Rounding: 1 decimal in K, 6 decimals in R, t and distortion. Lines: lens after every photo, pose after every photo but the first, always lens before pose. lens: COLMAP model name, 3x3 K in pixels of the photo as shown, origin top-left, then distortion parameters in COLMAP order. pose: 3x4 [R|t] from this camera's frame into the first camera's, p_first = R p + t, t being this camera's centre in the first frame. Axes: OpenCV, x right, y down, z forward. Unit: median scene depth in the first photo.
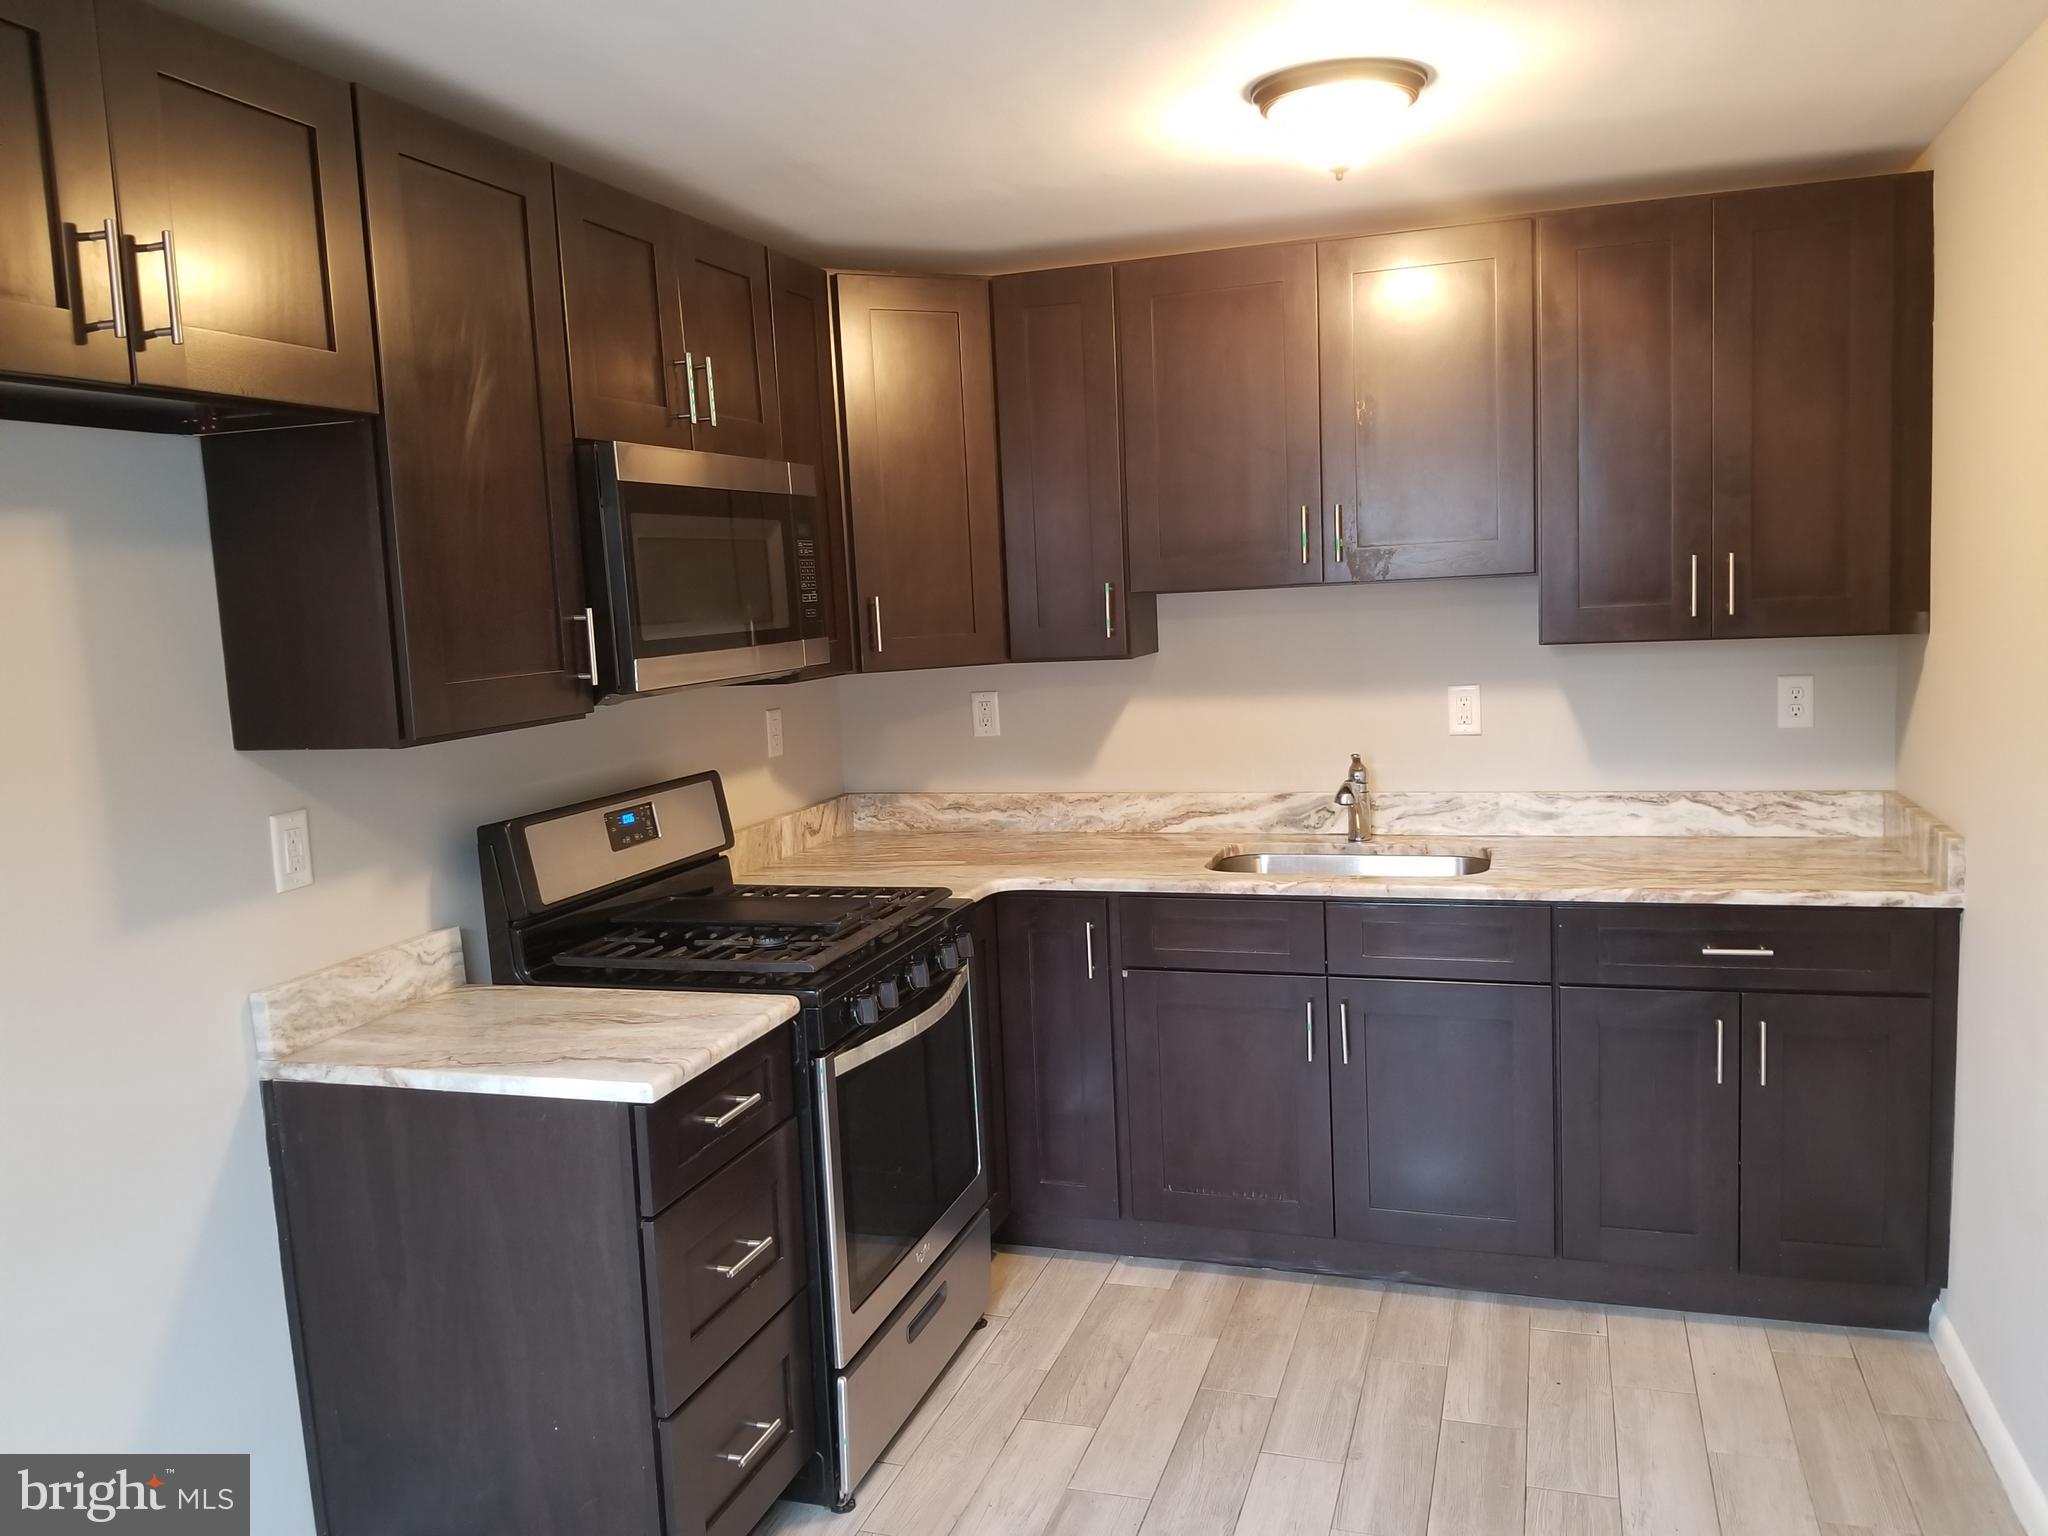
lens RADIAL K [[1604.8, 0, 1038.3], [0, 1604.8, 759.5], [0, 0, 1]] dist [0.068460, -0.119954]
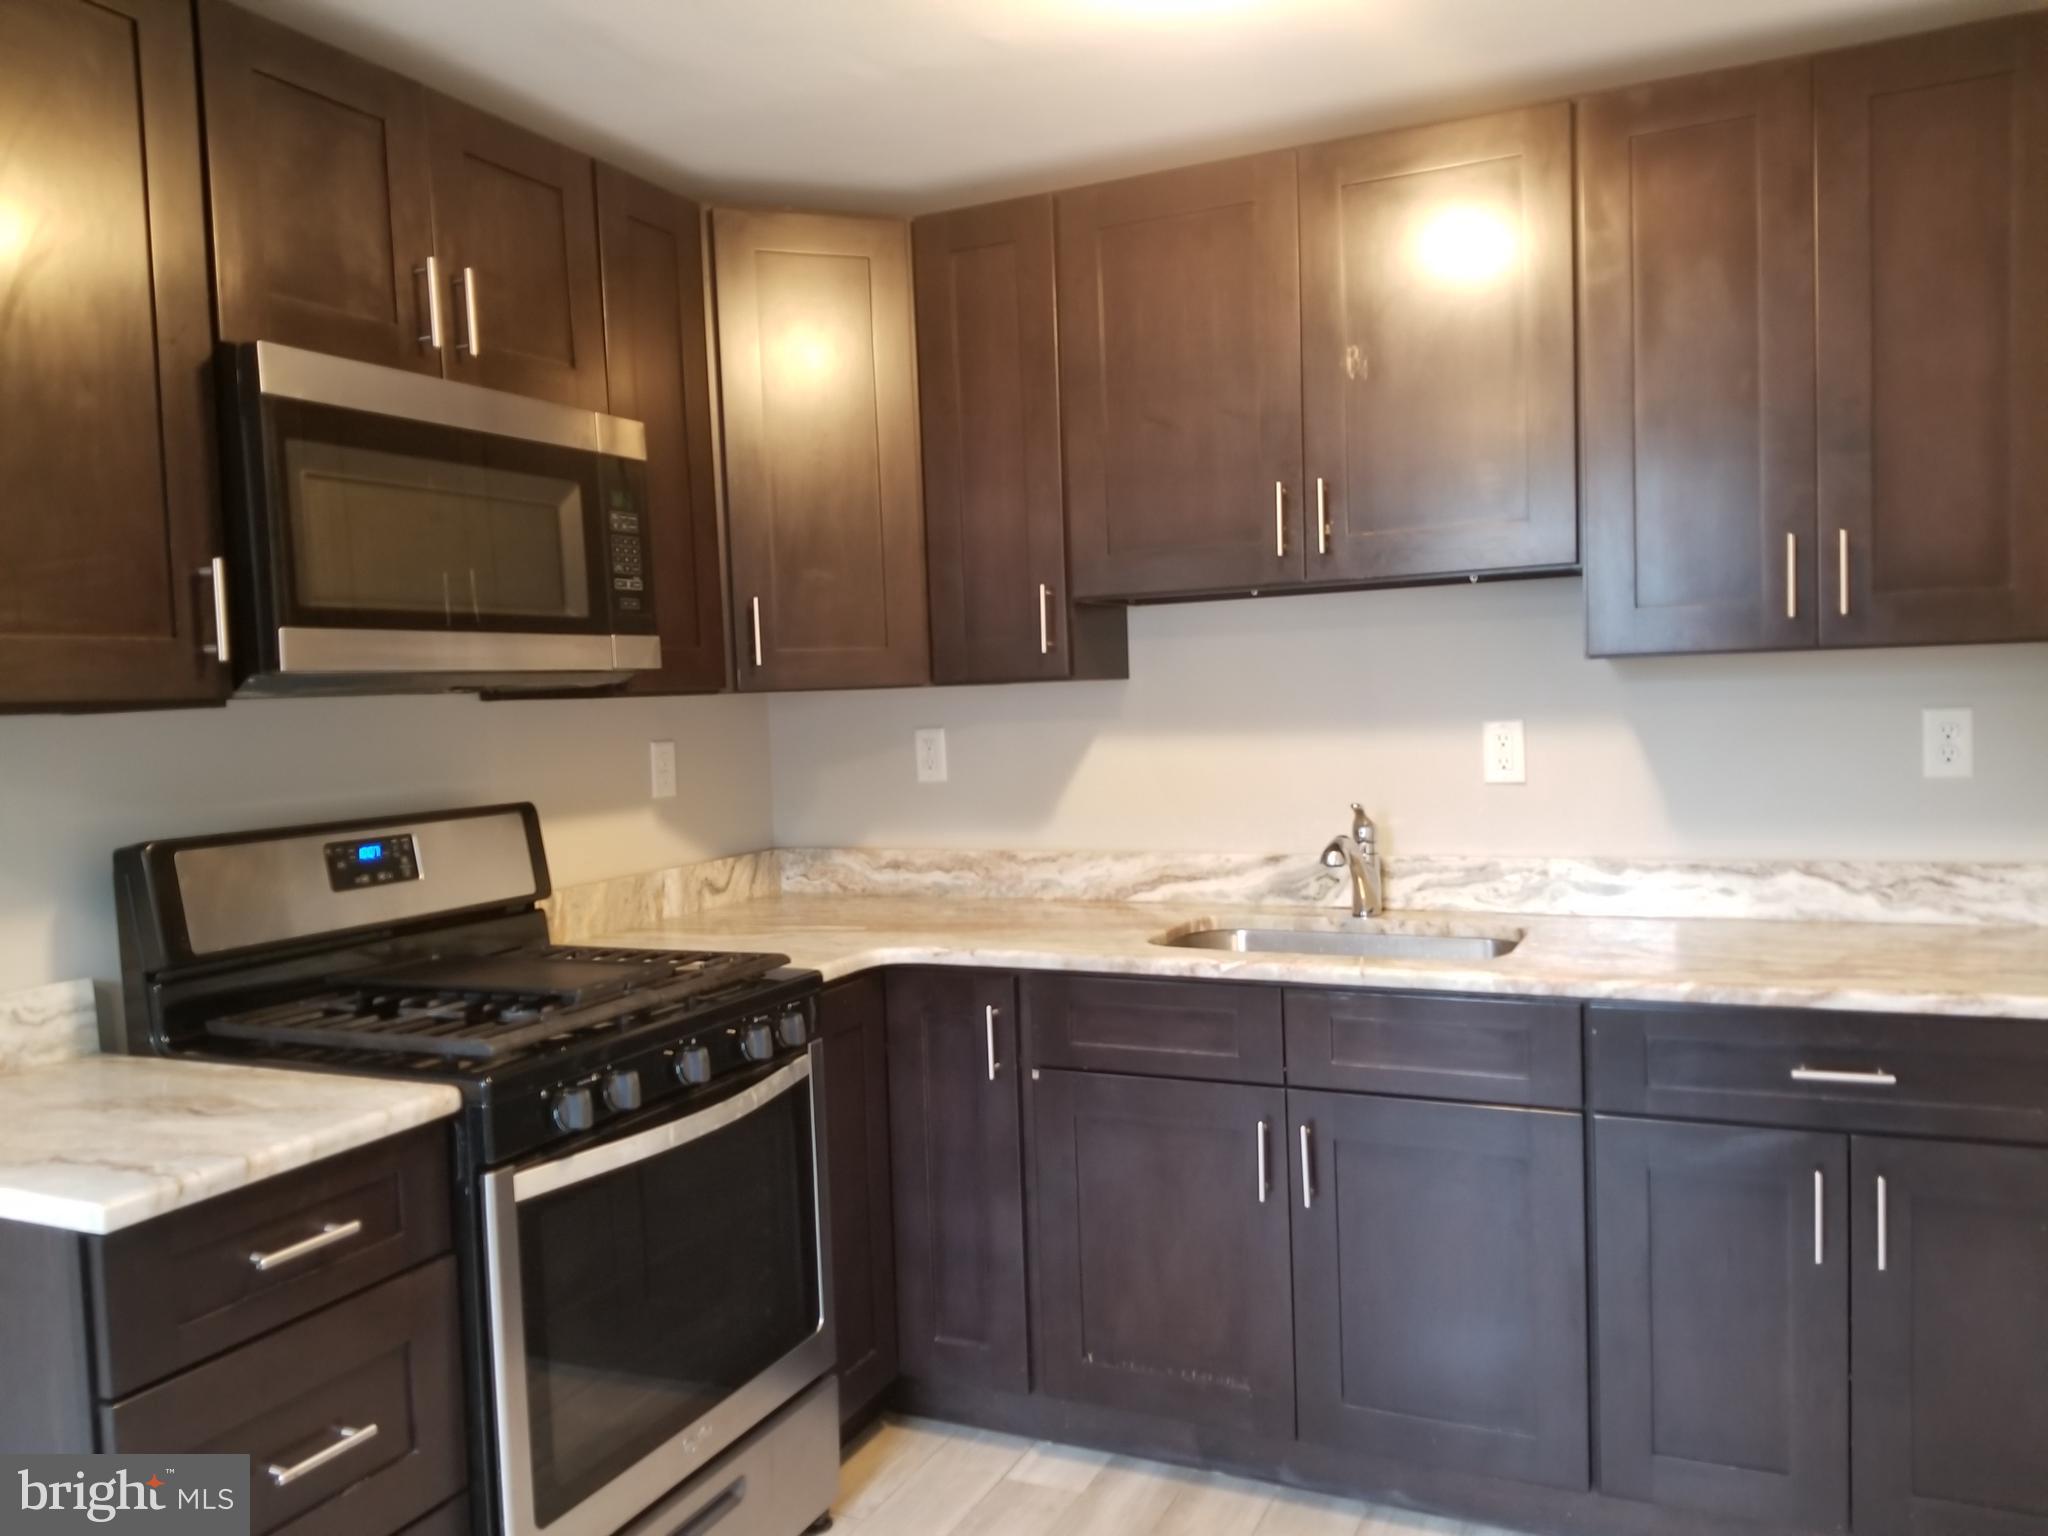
lens RADIAL K [[1604.8, 0, 1018.6], [0, 1604.8, 771.7], [0, 0, 1]] dist [0.068460, -0.119954]
pose [[0.992511, 0.016792, -0.120994, 0.139816], [-0.023017, 0.998472, -0.050240, 0.026331], [0.119965, 0.052649, 0.991381, 0.219839]]
